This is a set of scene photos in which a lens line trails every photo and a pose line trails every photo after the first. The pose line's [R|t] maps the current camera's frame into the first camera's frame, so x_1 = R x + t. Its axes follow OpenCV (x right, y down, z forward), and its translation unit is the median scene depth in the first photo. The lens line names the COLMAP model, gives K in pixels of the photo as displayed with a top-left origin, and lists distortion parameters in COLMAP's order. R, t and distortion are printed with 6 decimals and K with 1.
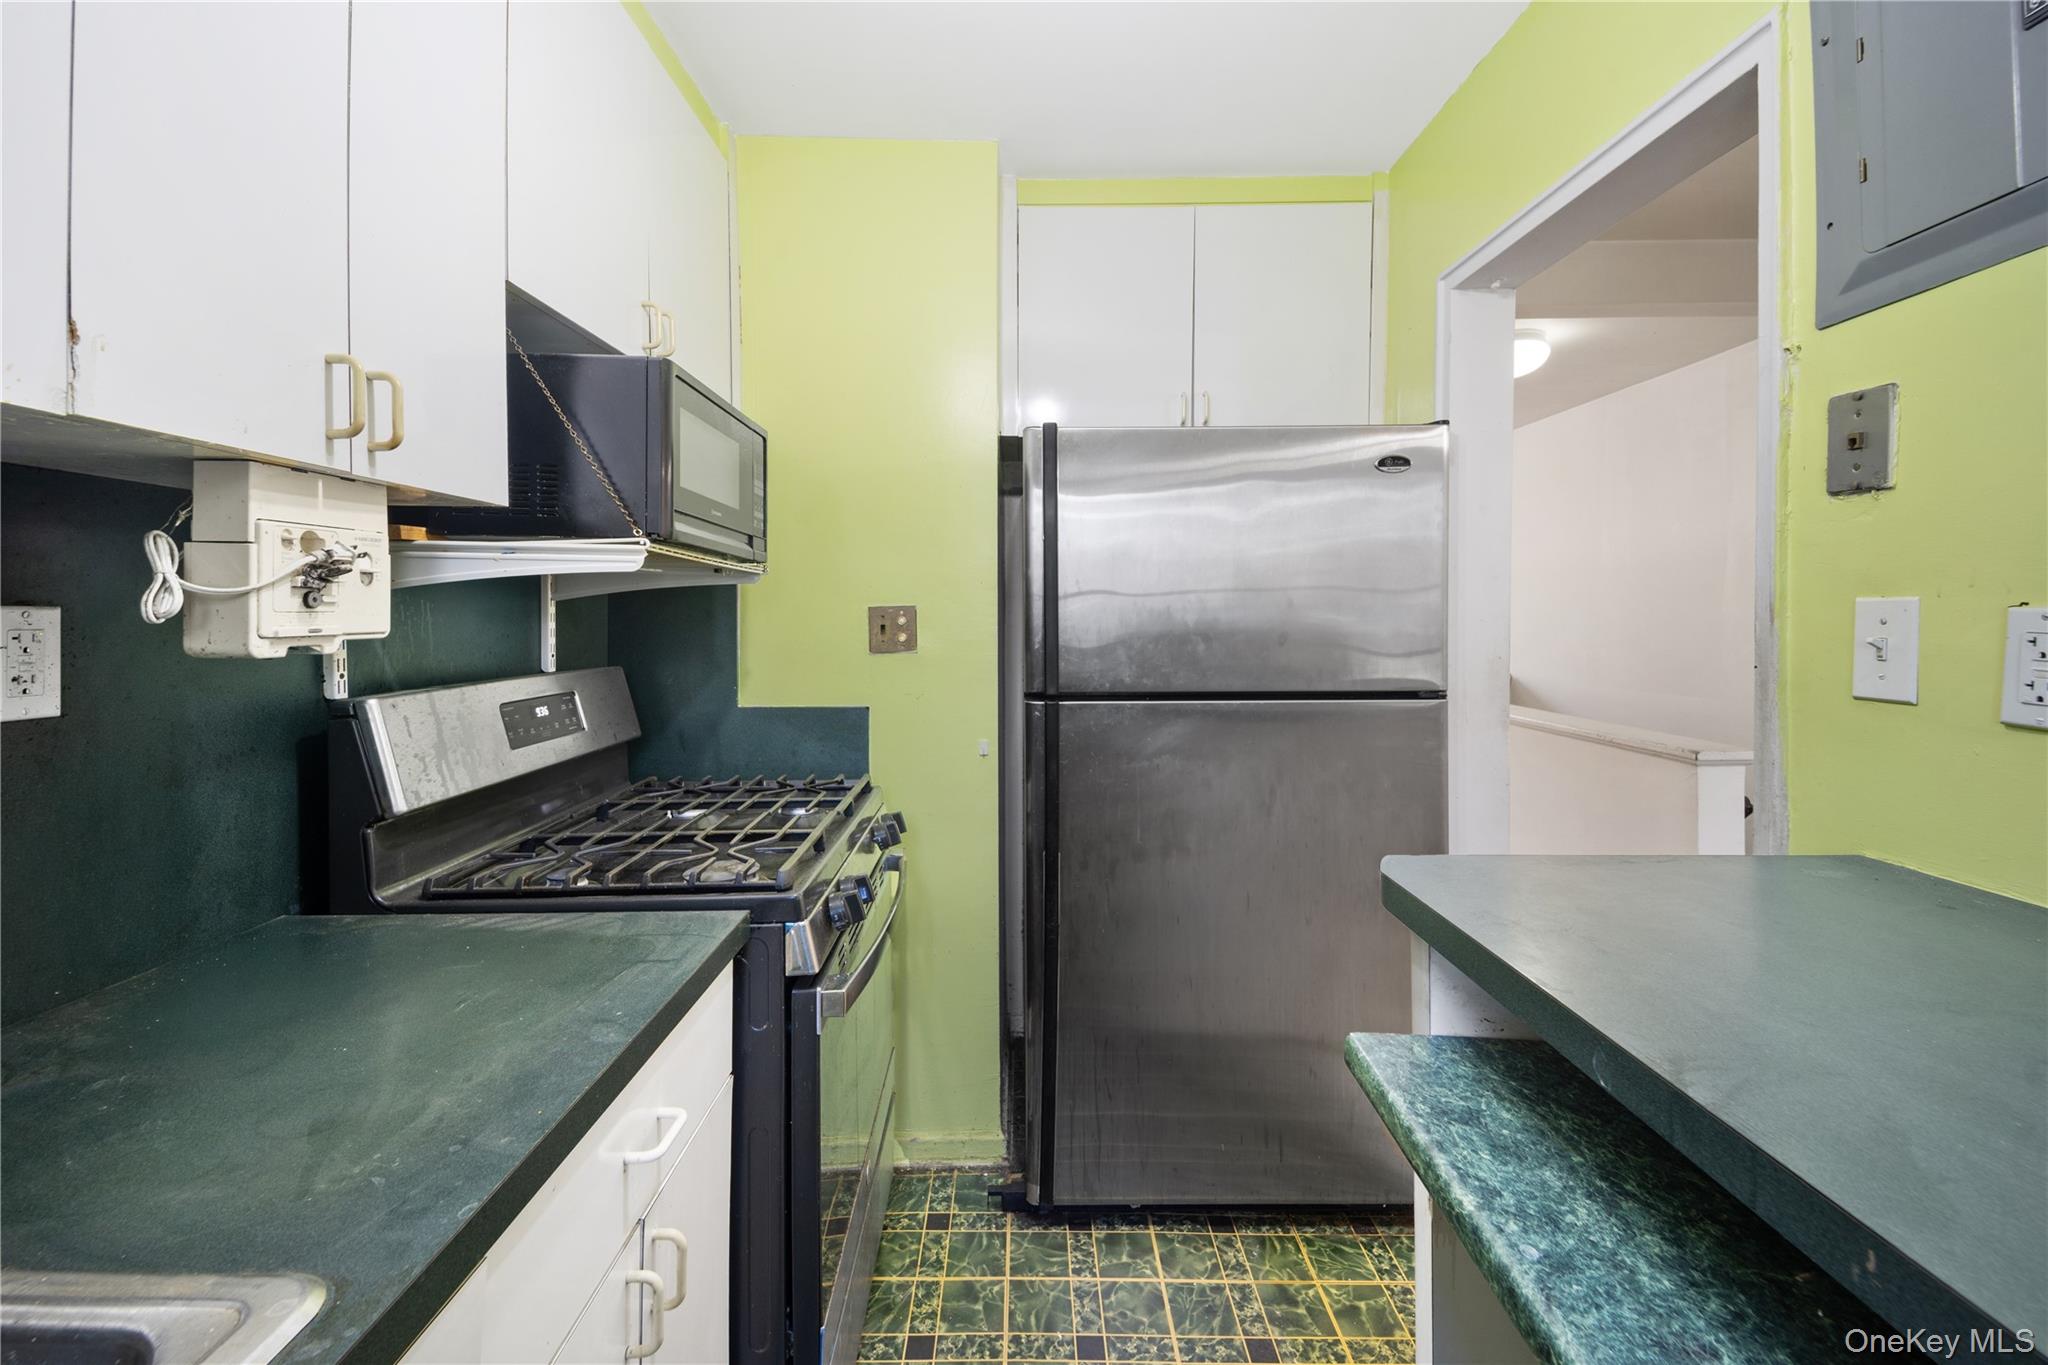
lens RADIAL K [[812.4, 0, 1030.6], [0, 812.4, 678.1], [0, 0, 1]] dist [0.013121, -0.000328]
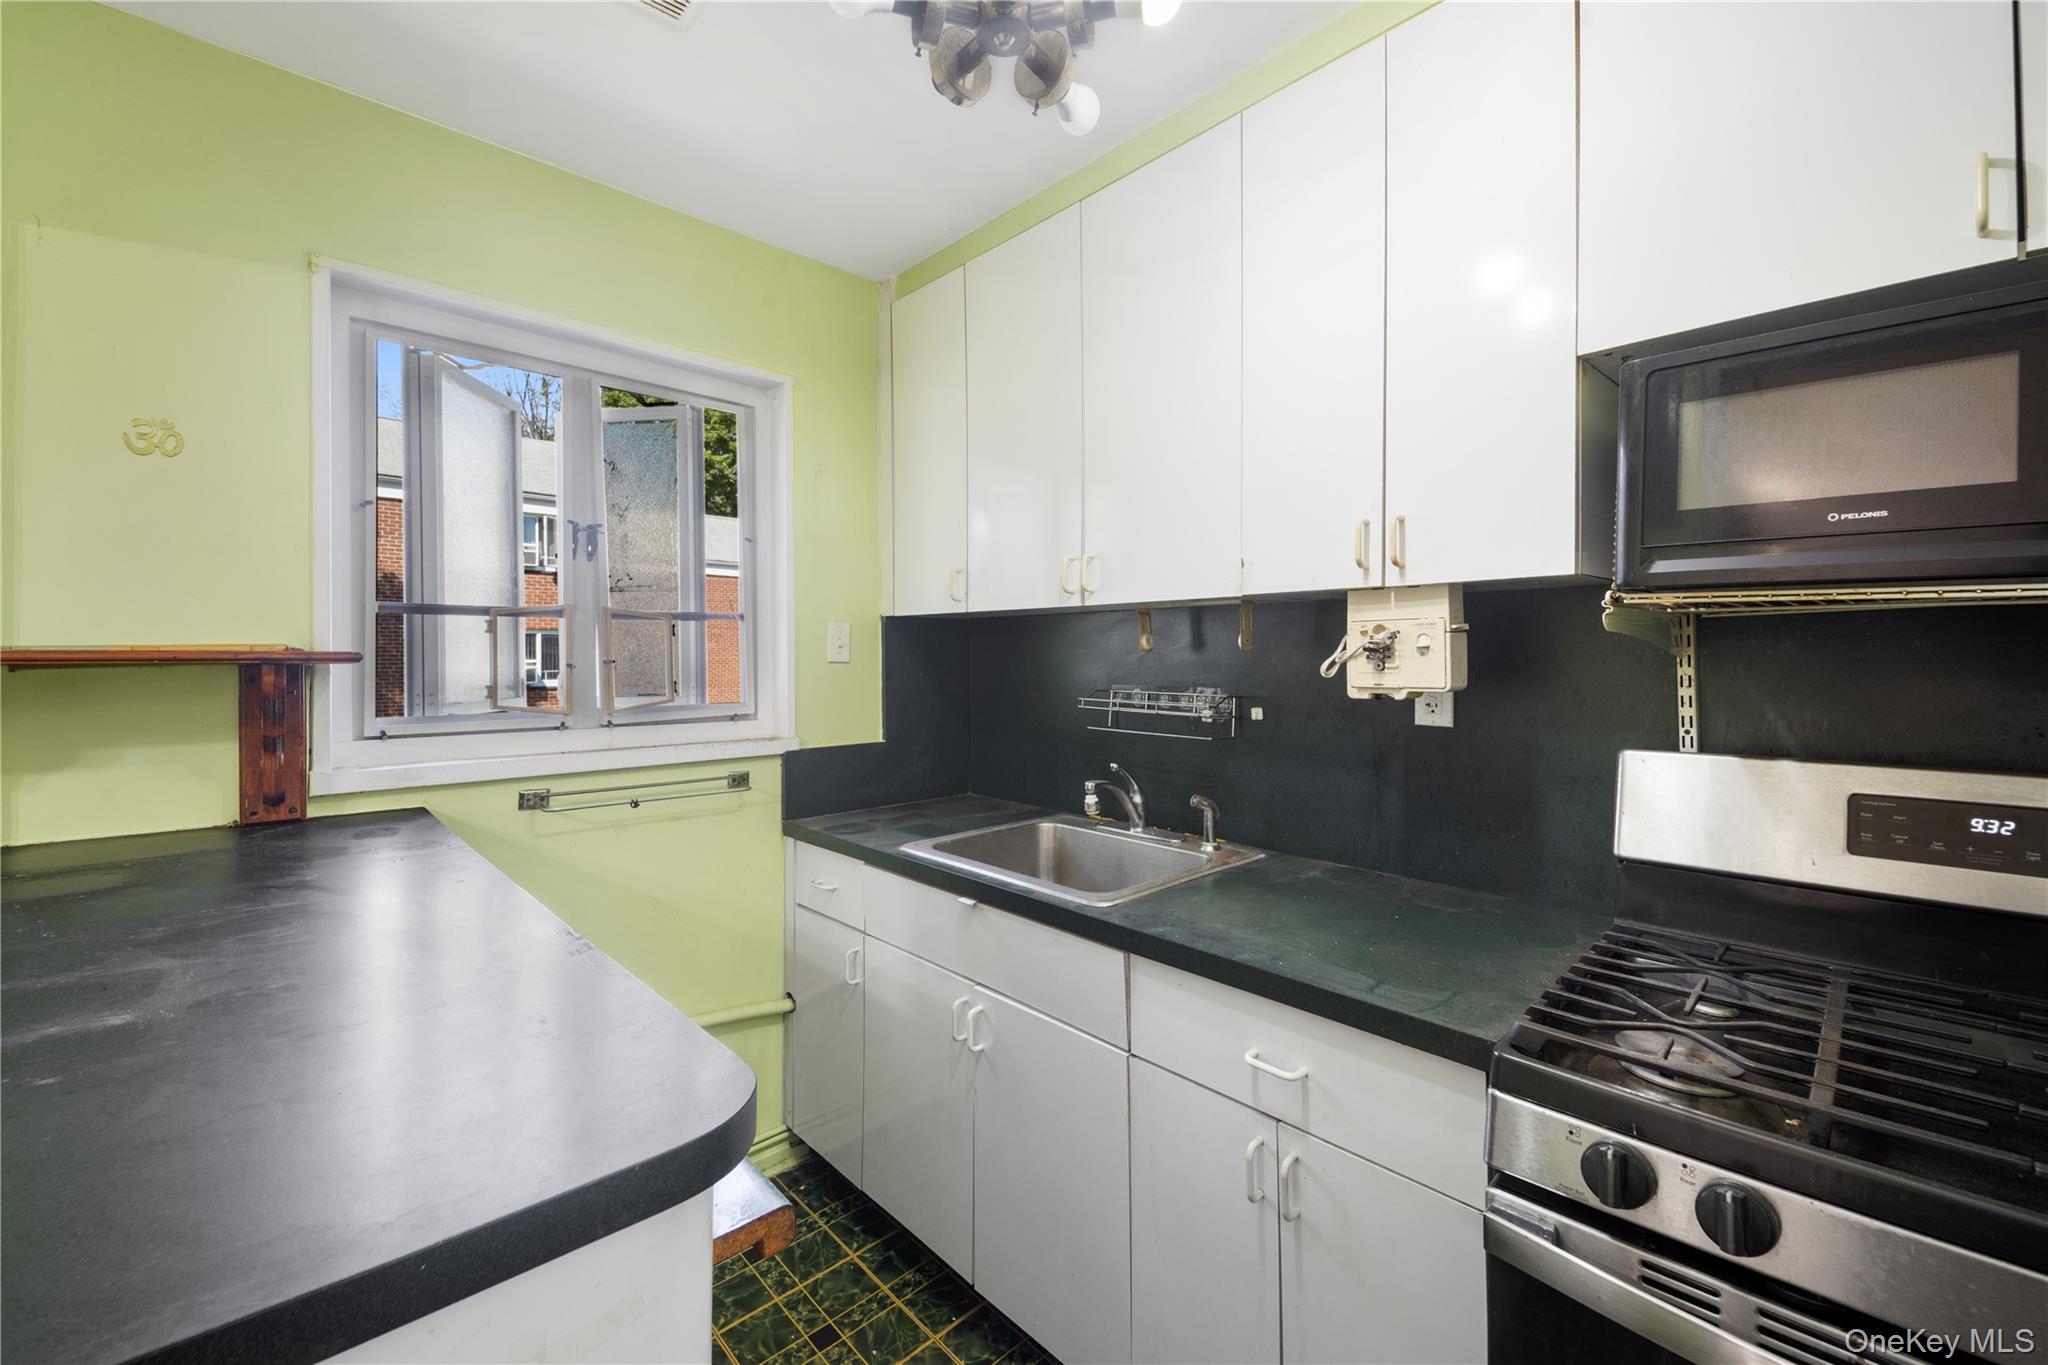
lens RADIAL K [[840.1, 0, 1029.8], [0, 840.1, 677.1], [0, 0, 1]] dist [0.018806, -0.000246]
pose [[-0.749390, -0.014448, -0.661971, 0.791168], [-0.065810, 0.996437, 0.052752, -0.117425], [0.658850, 0.083096, -0.747671, 1.844939]]
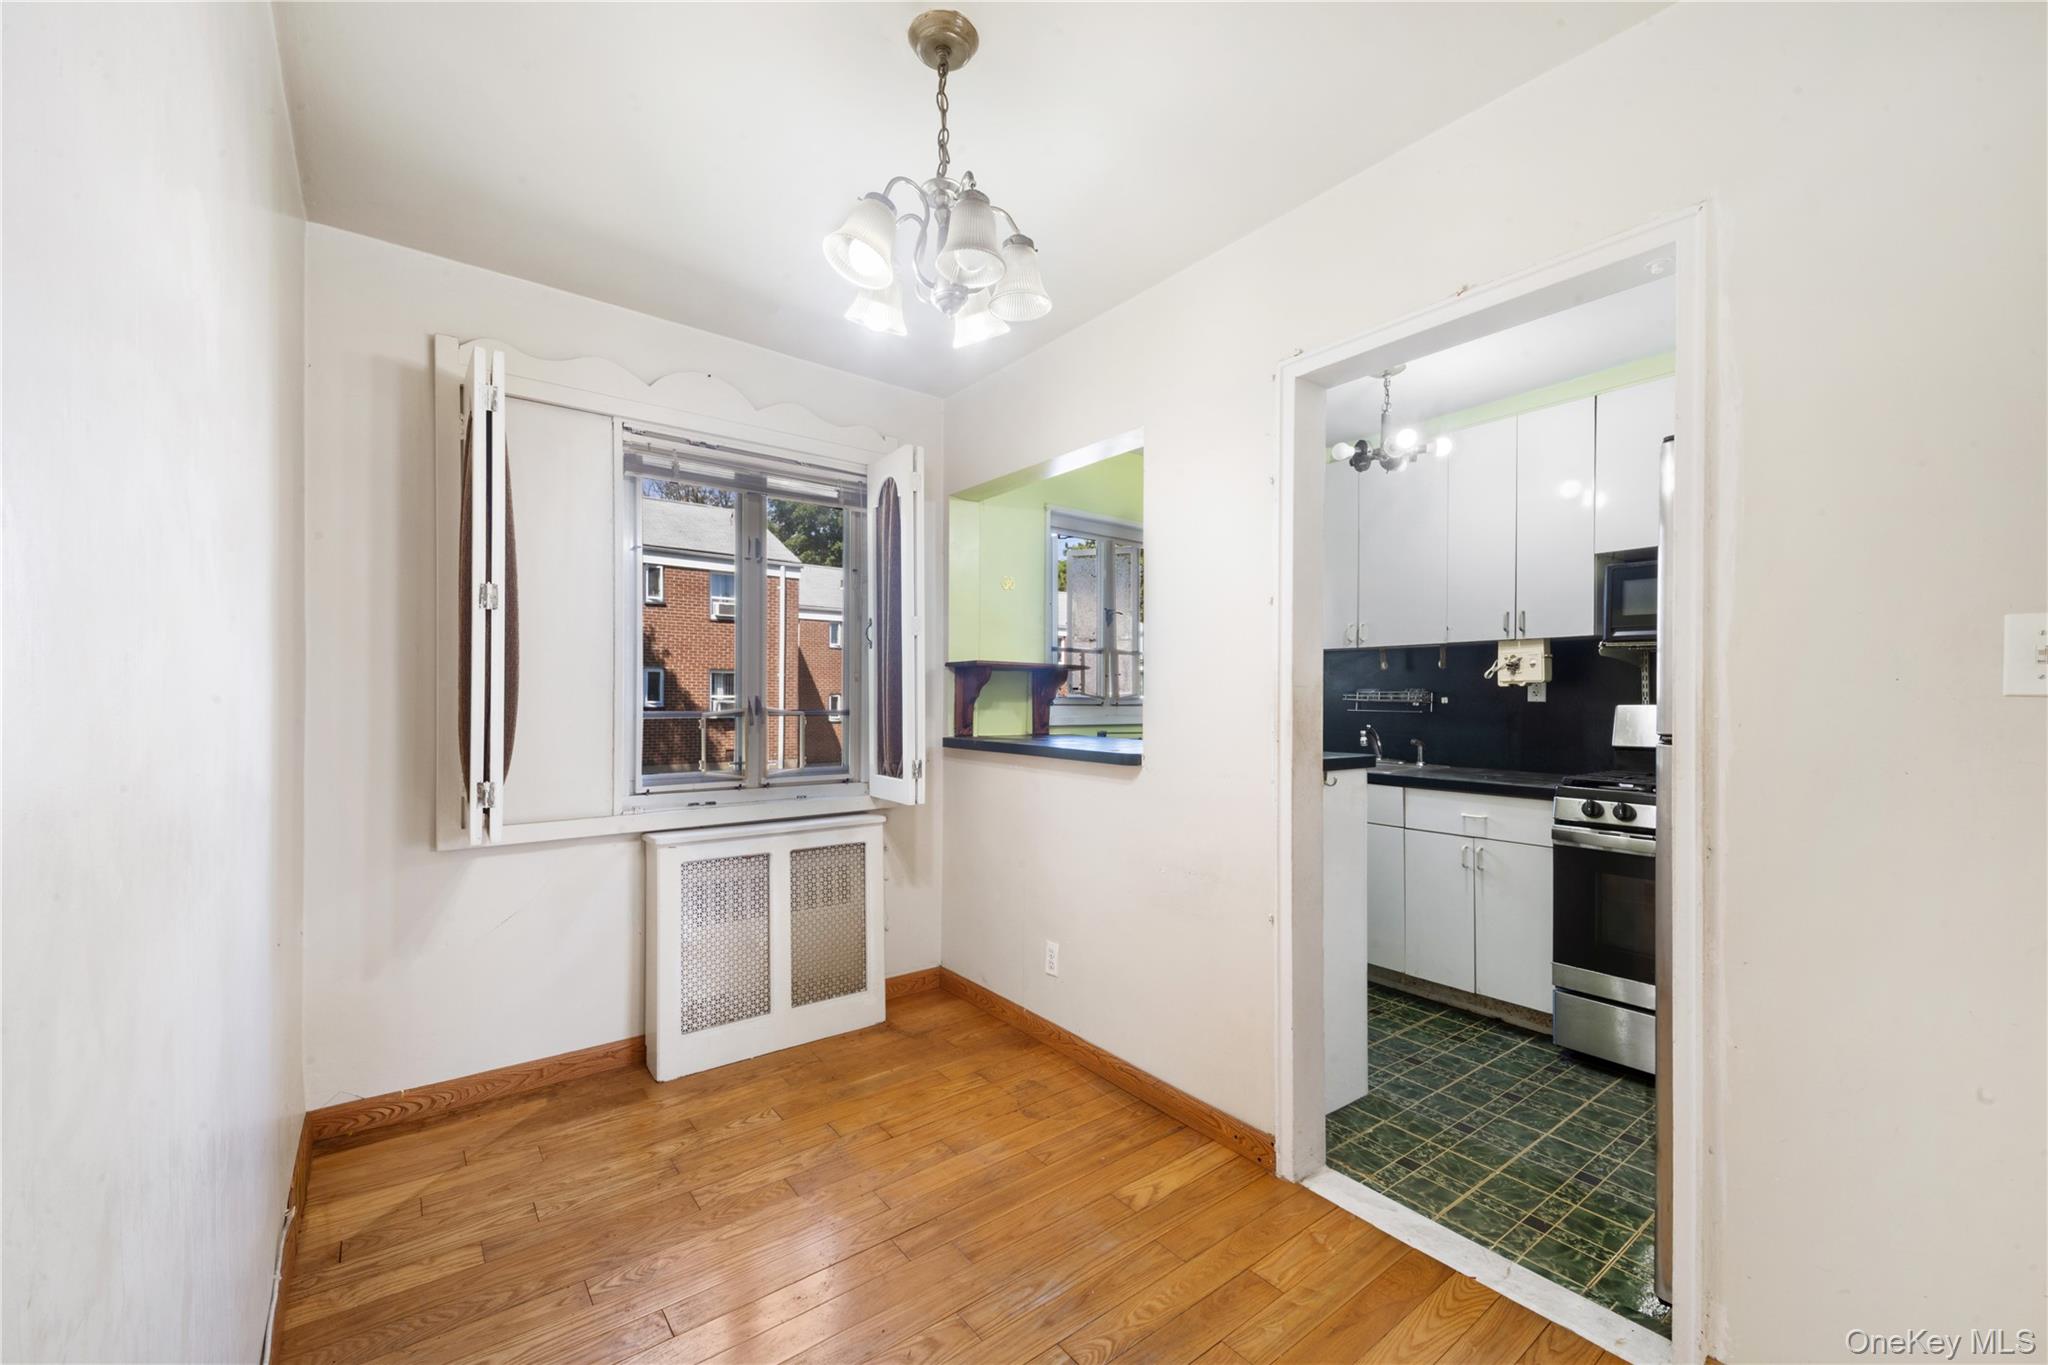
lens RADIAL K [[827.1, 0, 1026.0], [0, 827.1, 716.3], [0, 0, 1]] dist [0.023132, 0.000177]
pose [[-0.811468, -0.027052, -0.583771, 2.101716], [-0.072002, 0.995945, 0.053935, -0.024437], [0.579945, 0.085800, -0.810125, 2.403282]]
